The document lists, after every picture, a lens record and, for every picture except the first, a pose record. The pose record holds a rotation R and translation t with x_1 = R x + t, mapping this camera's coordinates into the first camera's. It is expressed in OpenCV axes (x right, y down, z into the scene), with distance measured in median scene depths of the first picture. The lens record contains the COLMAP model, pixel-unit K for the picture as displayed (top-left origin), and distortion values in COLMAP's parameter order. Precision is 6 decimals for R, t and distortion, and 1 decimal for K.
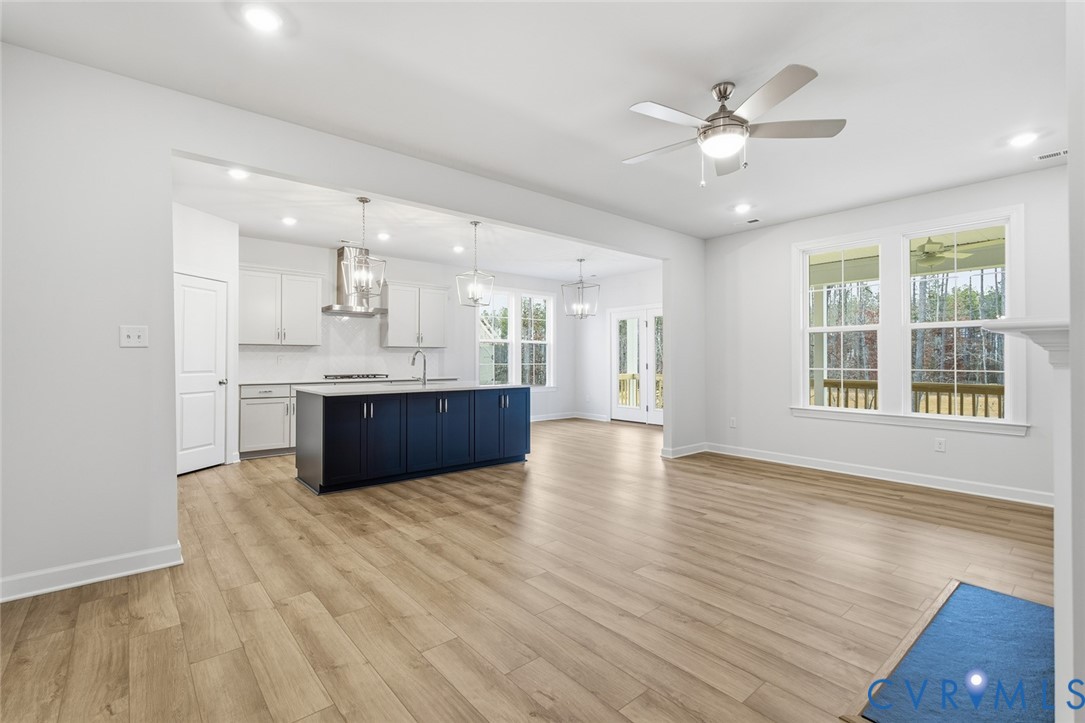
lens RADIAL K [[493.9, 0, 534.8], [0, 493.9, 357.8], [0, 0, 1]] dist [-0.010427, -0.000250]
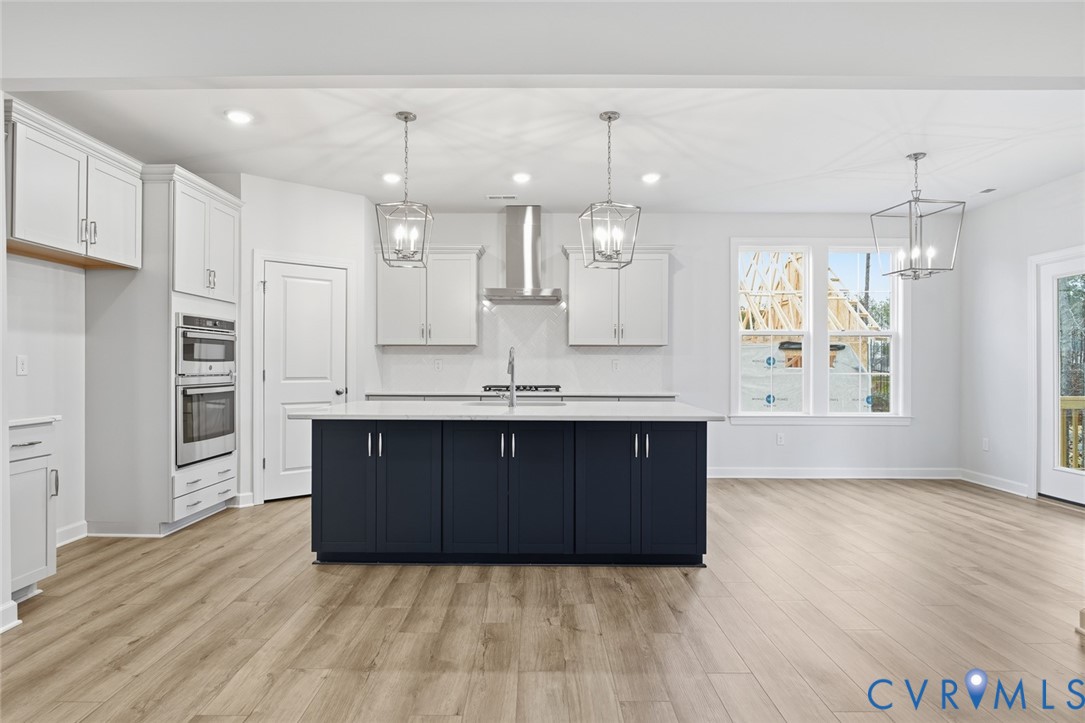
lens RADIAL K [[598.9, 0, 534.8], [0, 598.9, 363.2], [0, 0, 1]] dist [-0.009504, -0.000795]
pose [[0.763264, 0.000248, -0.646086, 0.332922], [0.000347, 1.000000, 0.000794, 0.002501], [0.646086, -0.000830, 0.763264, 0.585297]]
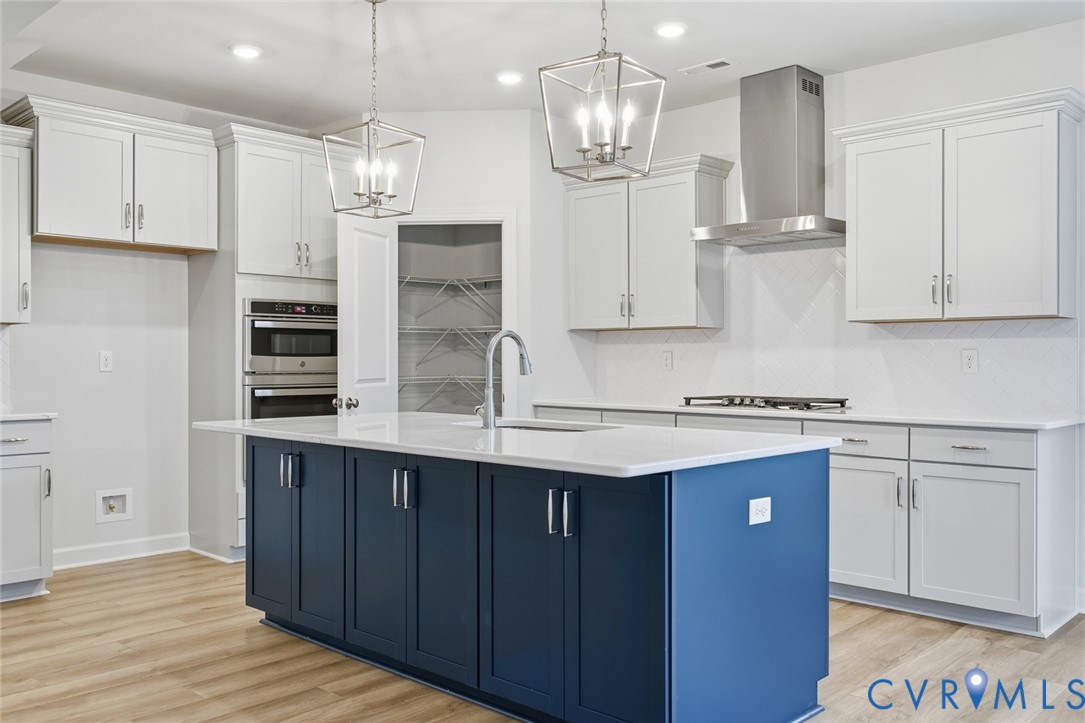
lens RADIAL K [[938.7, 0, 542.5], [0, 938.7, 361.5], [0, 0, 1]] dist [-0.004356, 0.003935]
pose [[0.113520, 0.002194, -0.993533, 0.583160], [0.003679, 0.999990, 0.002629, 0.005031], [0.993529, -0.003953, 0.113511, 1.215059]]
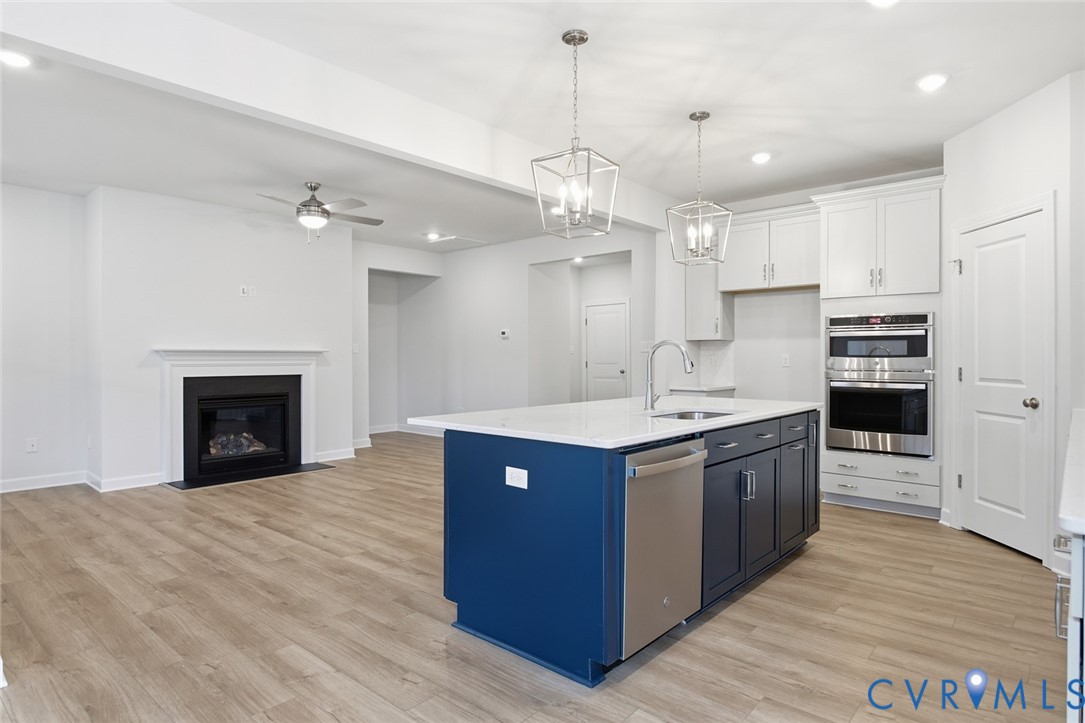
lens RADIAL K [[621.7, 0, 542.5], [0, 621.7, 361.5], [0, 0, 1]] dist [0.001442, 0.000265]
pose [[-0.987605, 0.004248, -0.156901, -0.014152], [0.003719, 0.999986, 0.003659, 0.000650], [0.156914, 0.003030, -0.987608, 2.061330]]
